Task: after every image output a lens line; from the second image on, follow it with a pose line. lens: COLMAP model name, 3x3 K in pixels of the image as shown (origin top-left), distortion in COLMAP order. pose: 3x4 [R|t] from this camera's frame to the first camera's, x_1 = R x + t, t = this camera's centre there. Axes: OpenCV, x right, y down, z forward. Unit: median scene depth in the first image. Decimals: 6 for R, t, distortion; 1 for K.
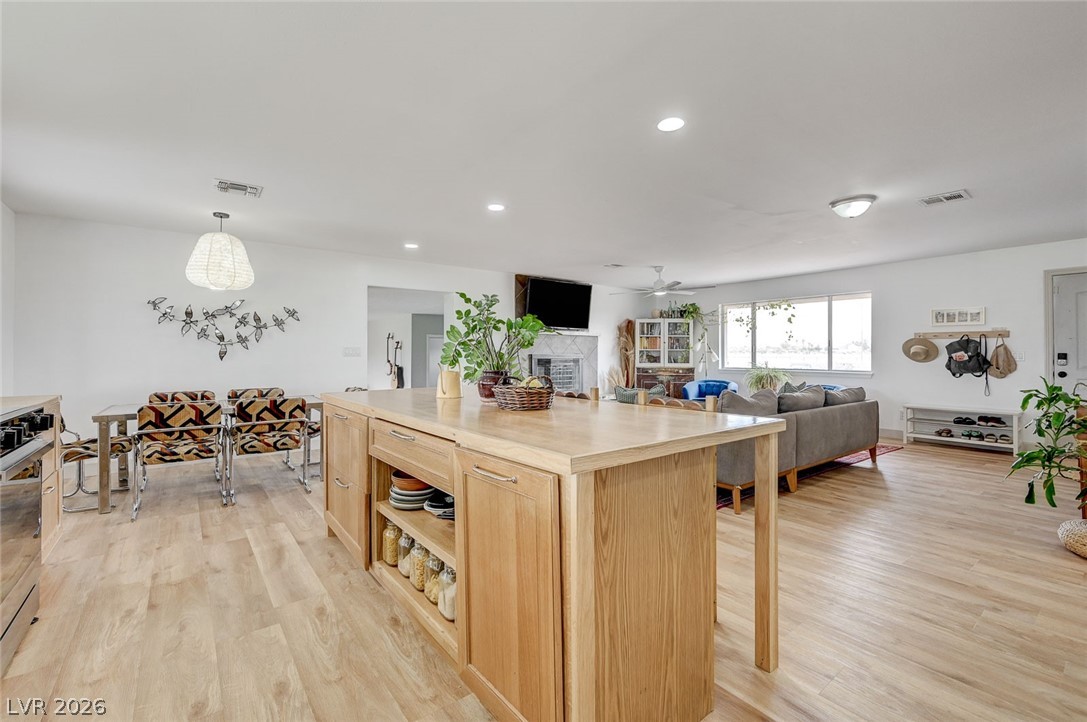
lens RADIAL K [[469.9, 0, 544.5], [0, 469.9, 351.1], [0, 0, 1]] dist [0.000886, 0.000041]
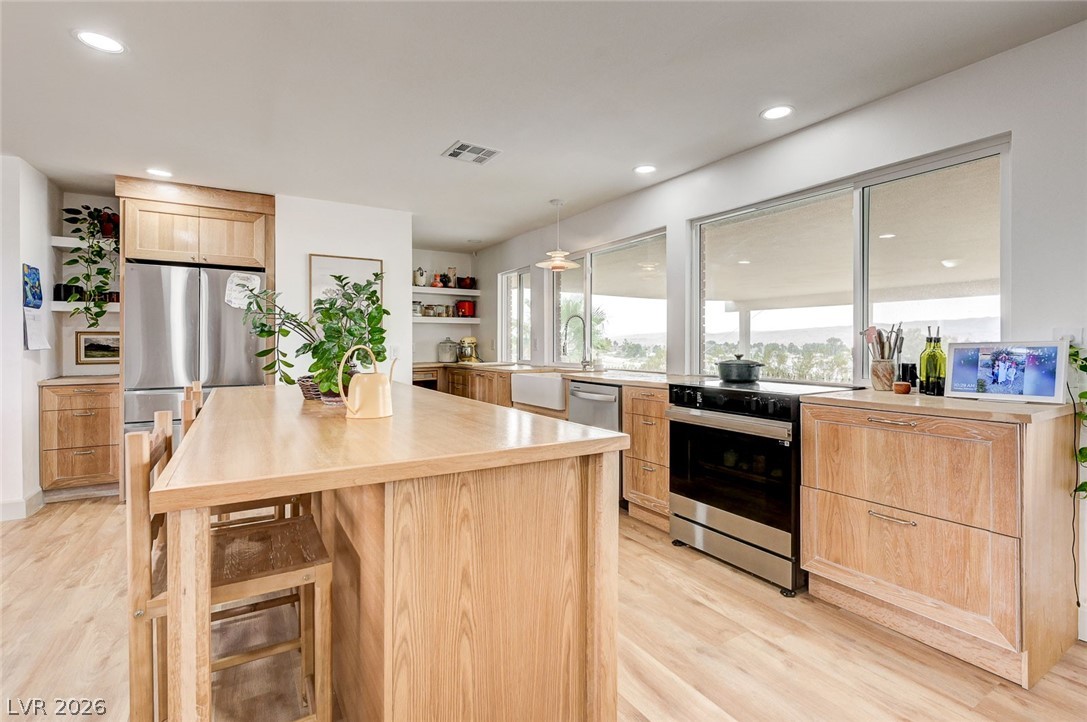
lens RADIAL K [[500.4, 0, 548.0], [0, 500.4, 347.6], [0, 0, 1]] dist [-0.000979, -0.000206]
pose [[-0.994429, 0.003511, 0.105347, -0.382397], [0.003367, 0.999993, -0.001547, 0.008822], [-0.105351, -0.001184, -0.994434, 1.238408]]
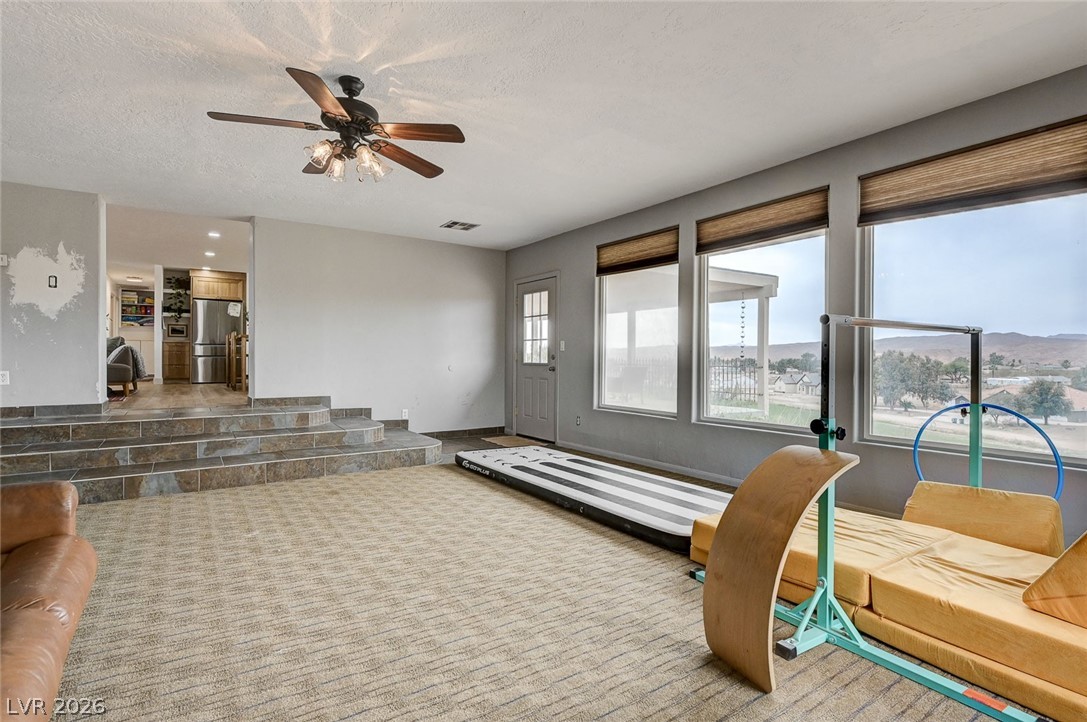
lens RADIAL K [[523.7, 0, 543.5], [0, 523.7, 361.0], [0, 0, 1]] dist [0.000129, -0.000073]
pose [[-0.998284, -0.002830, 0.058495, -1.636480], [-0.003002, 0.999991, -0.002857, 0.192546], [-0.058486, -0.003028, -0.998284, 3.245435]]
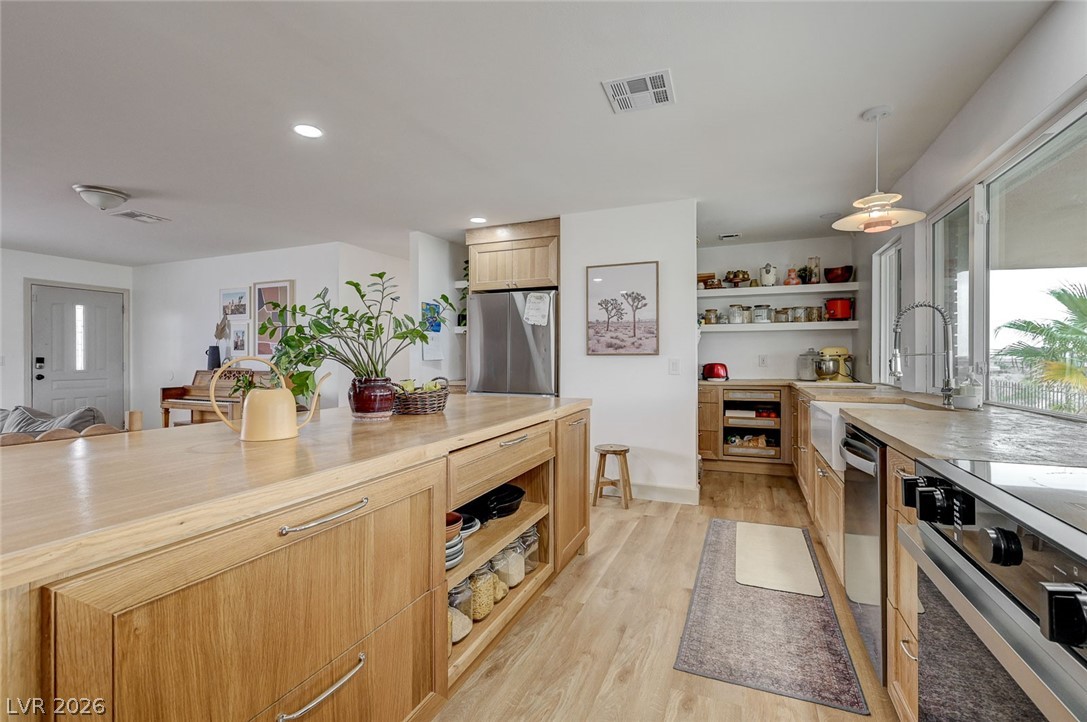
lens RADIAL K [[477.2, 0, 548.7], [0, 477.2, 358.0], [0, 0, 1]] dist [-0.000569, -0.000237]
pose [[-0.497996, 0.002153, 0.867177, -0.633957], [-0.005555, 0.999968, -0.005673, 0.007150], [-0.867162, -0.007642, -0.497968, 0.761468]]
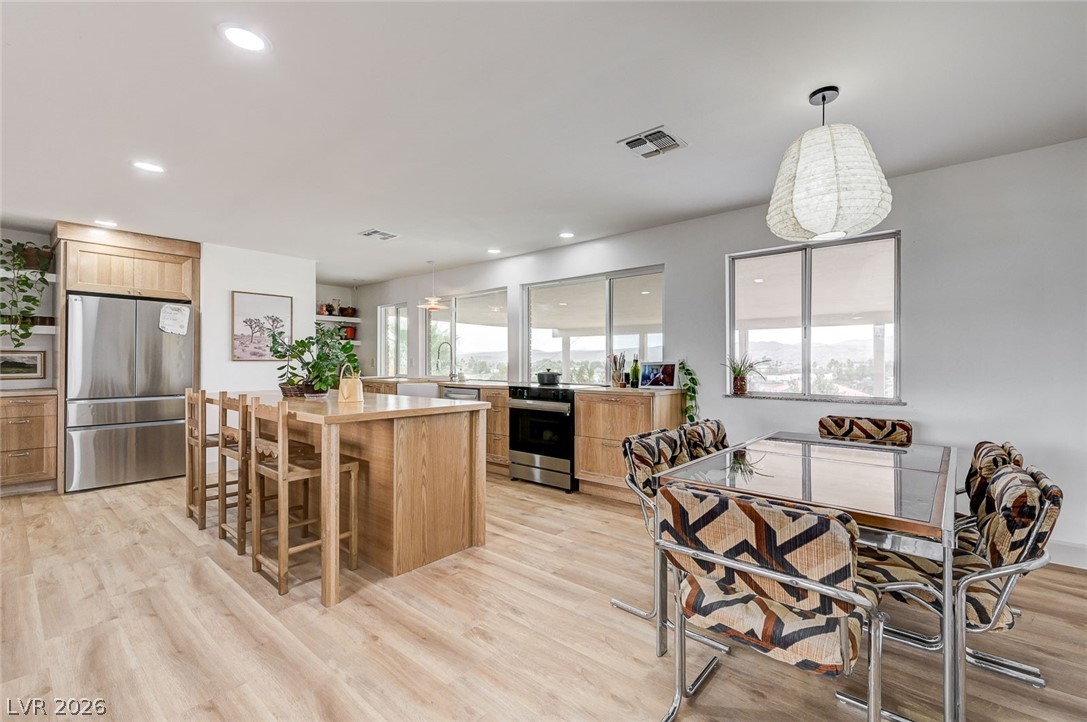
lens RADIAL K [[460.8, 0, 549.4], [0, 460.8, 362.5], [0, 0, 1]] dist [-0.002032, -0.000298]
pose [[-0.977003, 0.002879, -0.213207, -0.330979], [0.004152, 0.999976, -0.005522, 0.009903], [0.213186, -0.006280, -0.976991, 1.671150]]
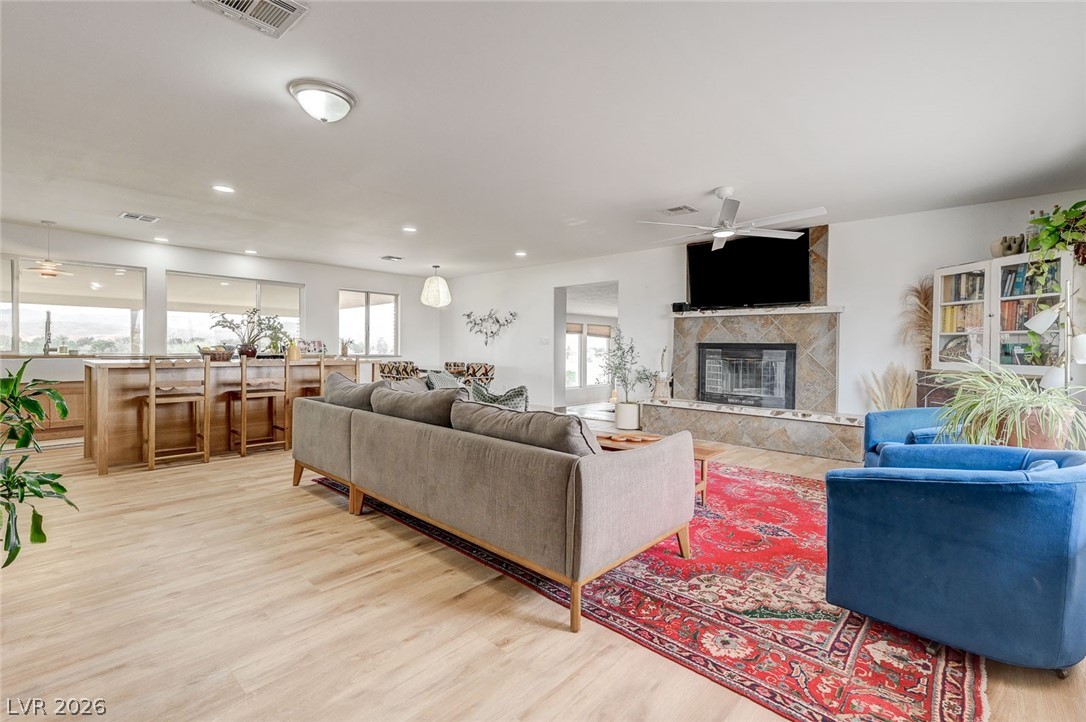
lens RADIAL K [[476.7, 0, 548.2], [0, 476.7, 358.0], [0, 0, 1]] dist [-0.000569, -0.000237]
pose [[0.179866, 0.025949, -0.983349, 1.470775], [-0.006747, 0.999661, 0.025145, 0.024807], [0.983668, 0.002112, 0.179980, 1.283544]]
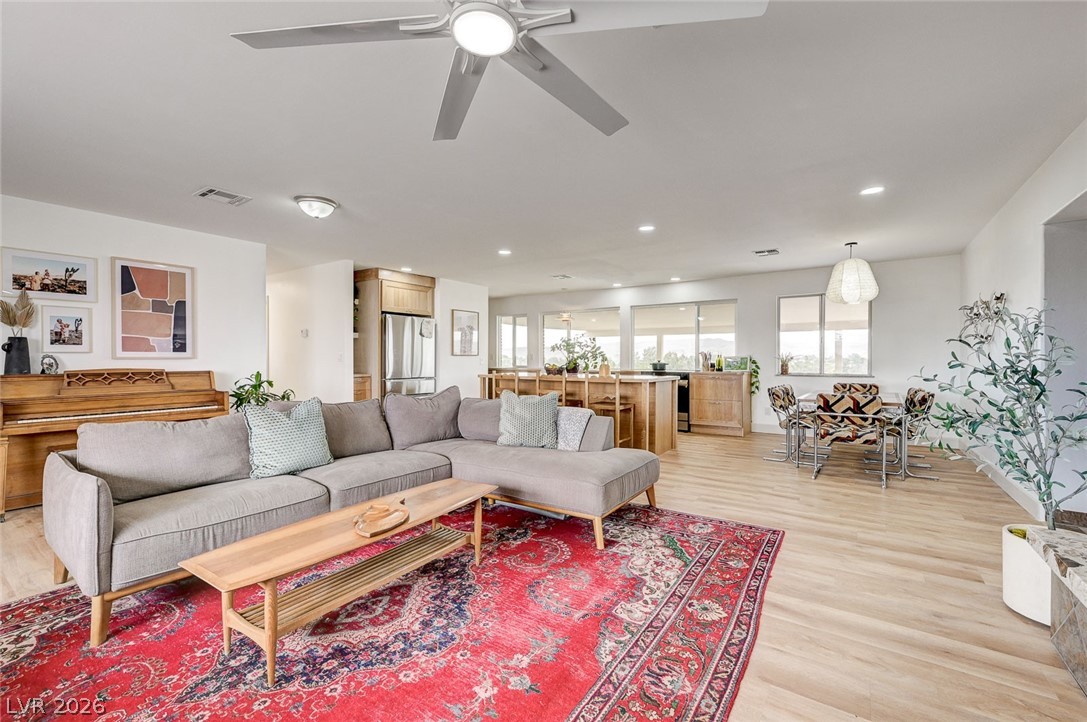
lens RADIAL K [[456.4, 0, 549.9], [0, 456.4, 361.9], [0, 0, 1]] dist [0.001209, 0.000058]
pose [[-0.951323, 0.004736, -0.308158, 0.522473], [0.004301, 0.999989, 0.002090, 0.020371], [0.308164, 0.000663, -0.951333, 2.229323]]
